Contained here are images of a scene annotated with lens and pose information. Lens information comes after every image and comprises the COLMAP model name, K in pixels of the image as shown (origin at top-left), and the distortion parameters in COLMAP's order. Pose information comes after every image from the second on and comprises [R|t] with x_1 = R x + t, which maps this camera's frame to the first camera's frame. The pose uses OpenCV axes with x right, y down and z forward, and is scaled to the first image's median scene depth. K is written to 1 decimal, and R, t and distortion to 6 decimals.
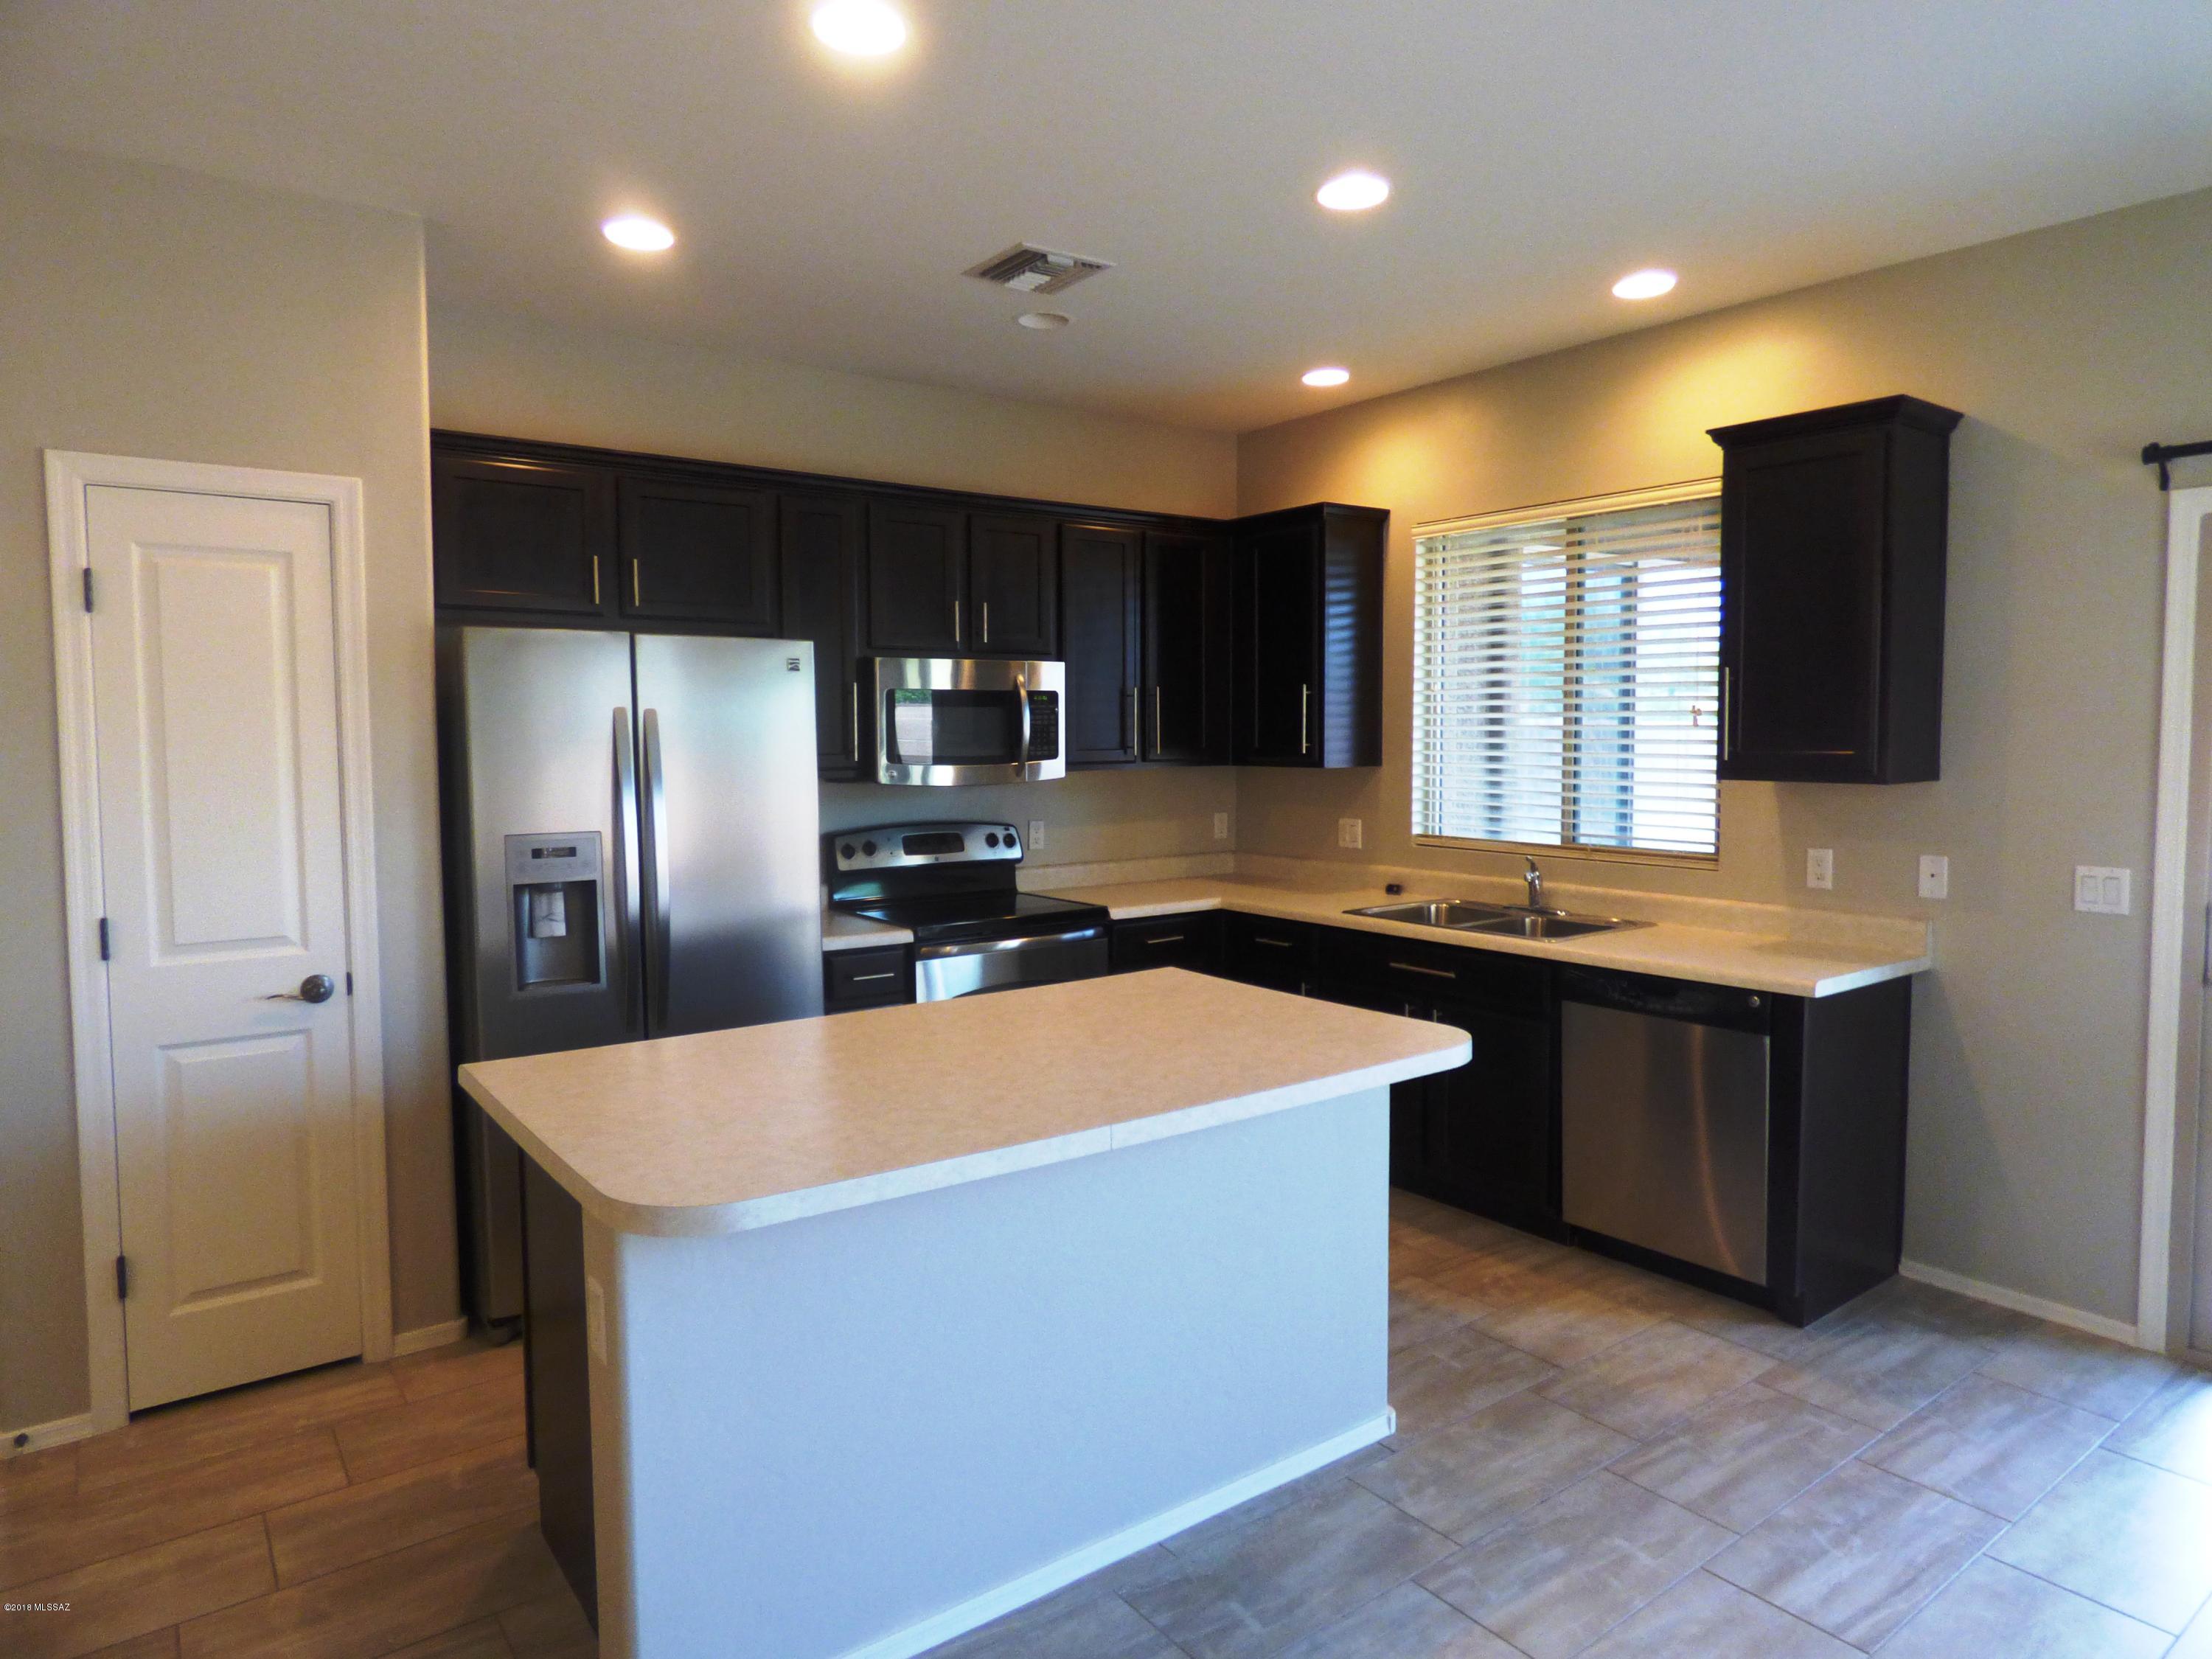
lens RADIAL K [[1374.8, 0, 1112.8], [0, 1374.8, 813.8], [0, 0, 1]] dist [-0.002098, -0.003235]
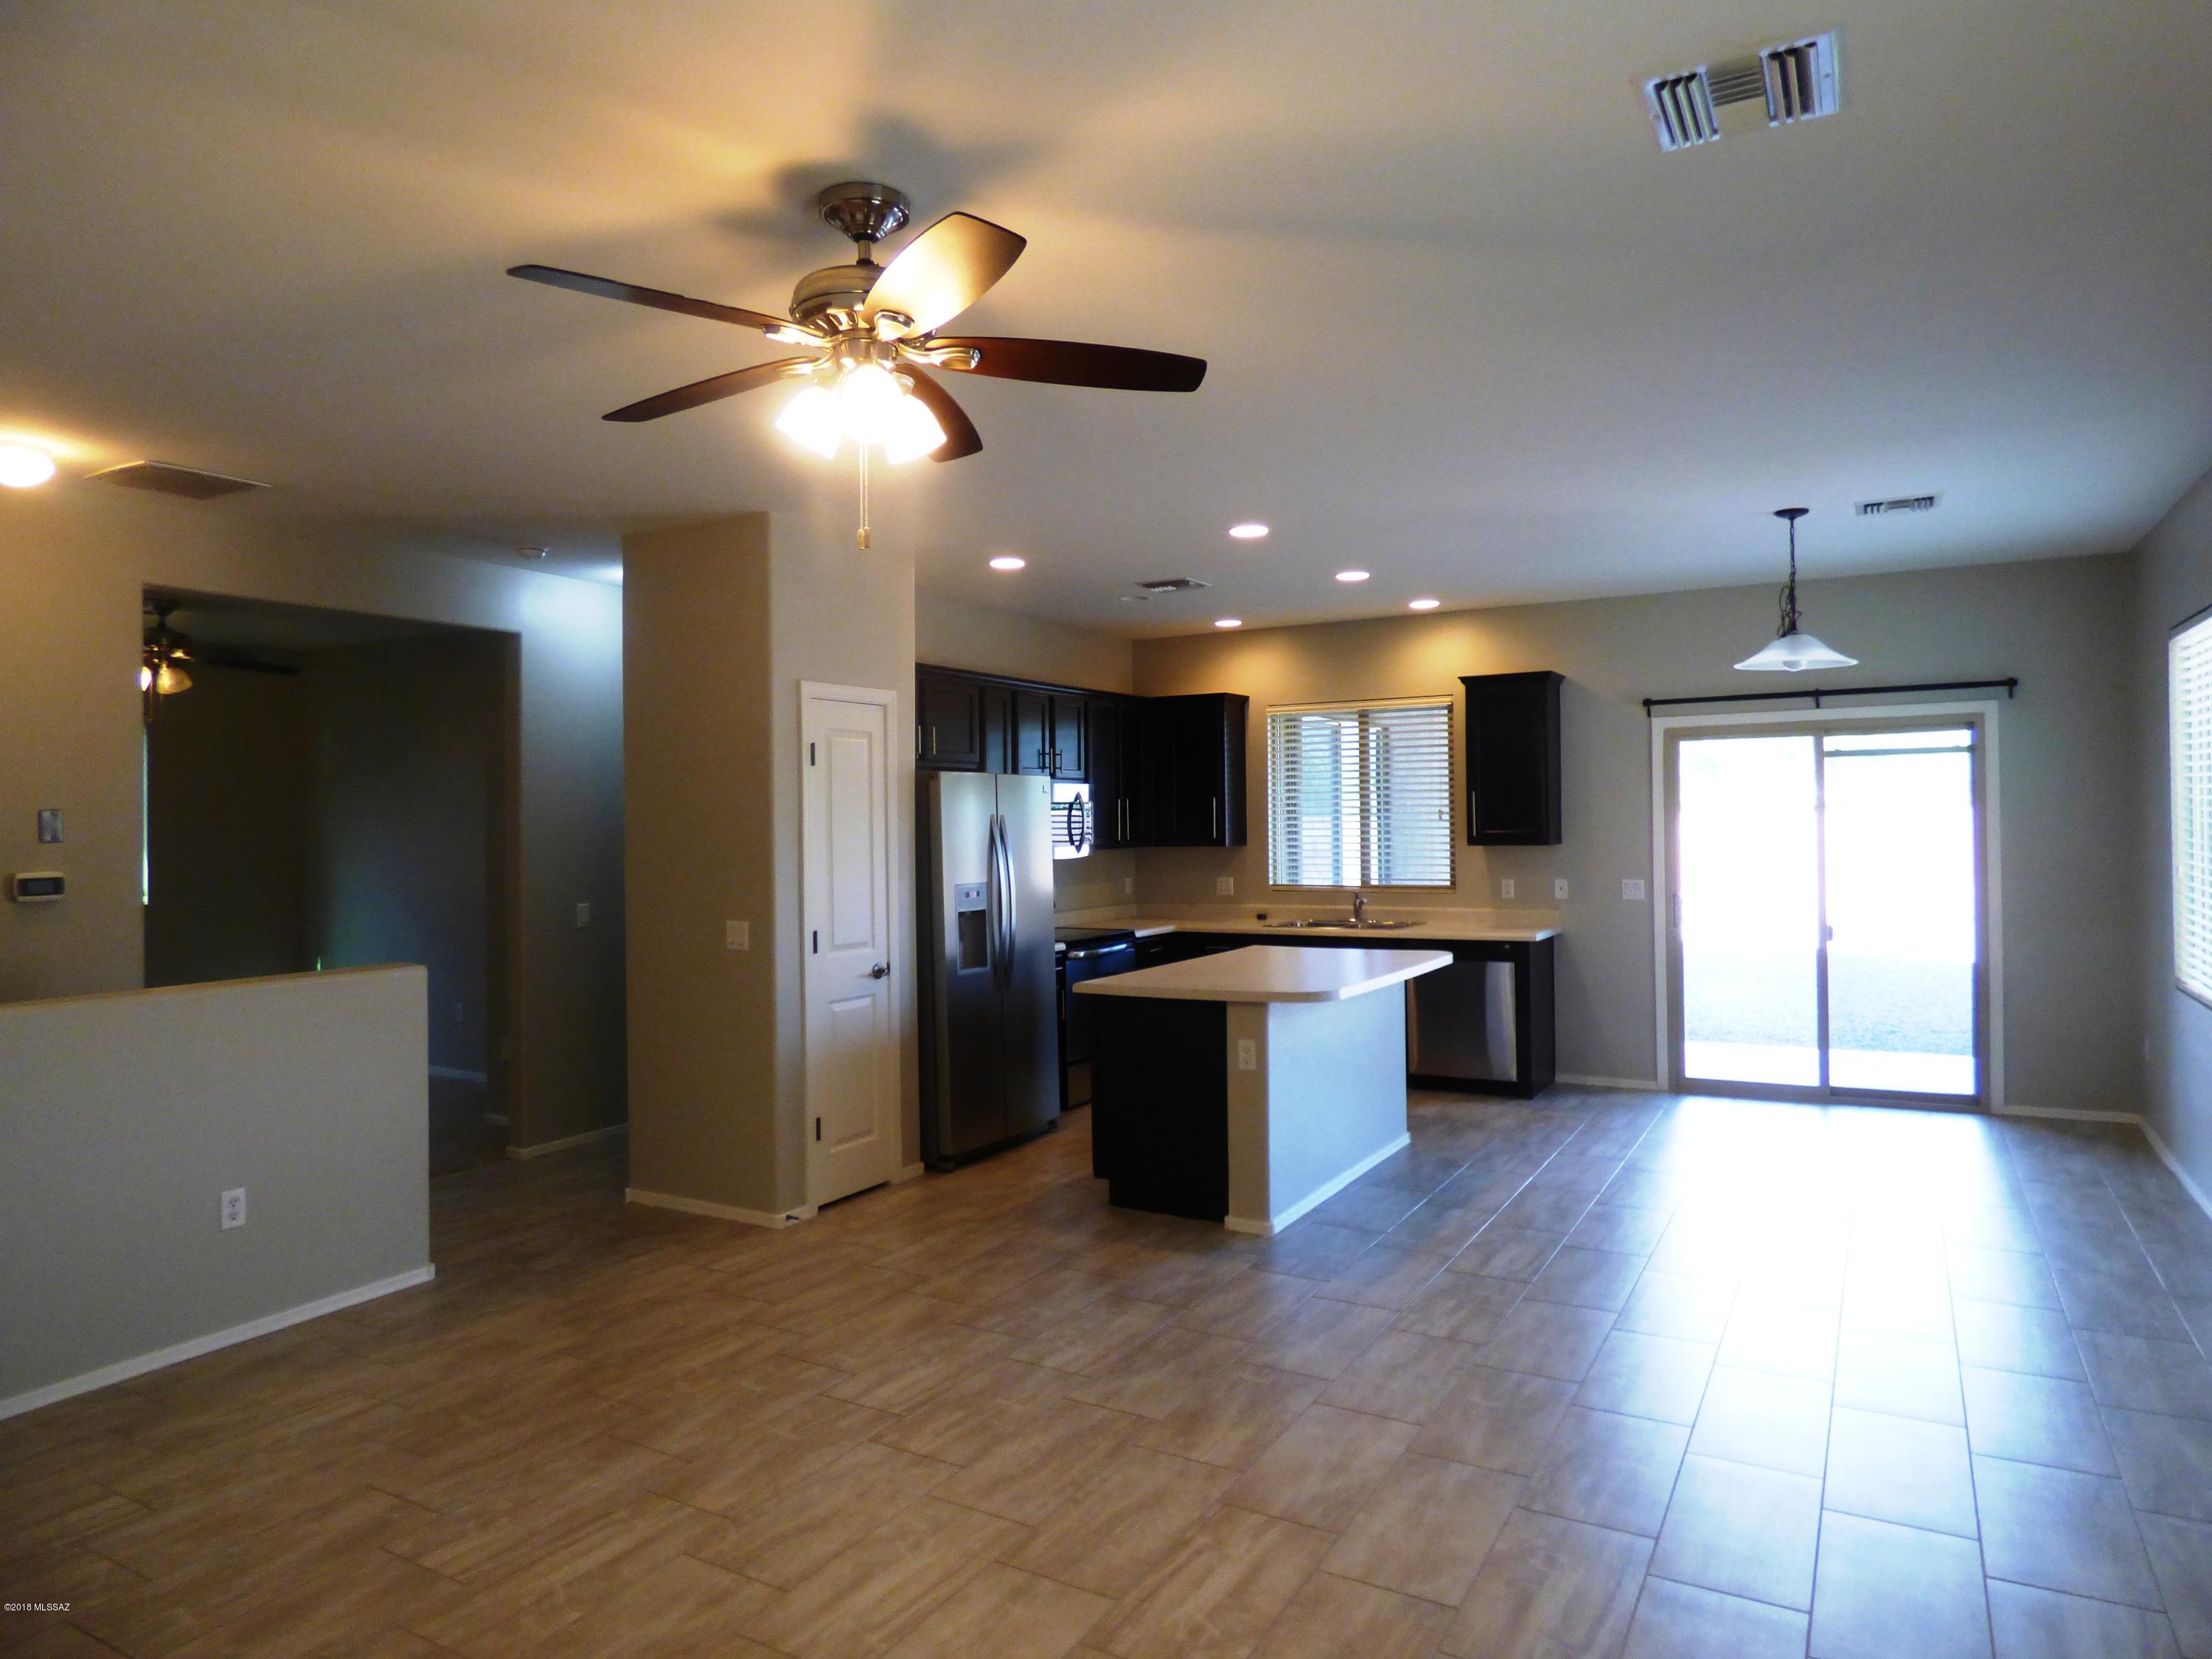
lens RADIAL K [[1330.7, 0, 1106.0], [0, 1330.7, 829.5], [0, 0, 1]] dist [0.000495, -0.000186]
pose [[0.924741, -0.011359, 0.380428, -0.843551], [0.034571, 0.997929, -0.054238, 0.041201], [-0.379025, 0.063308, 0.923218, -0.648332]]
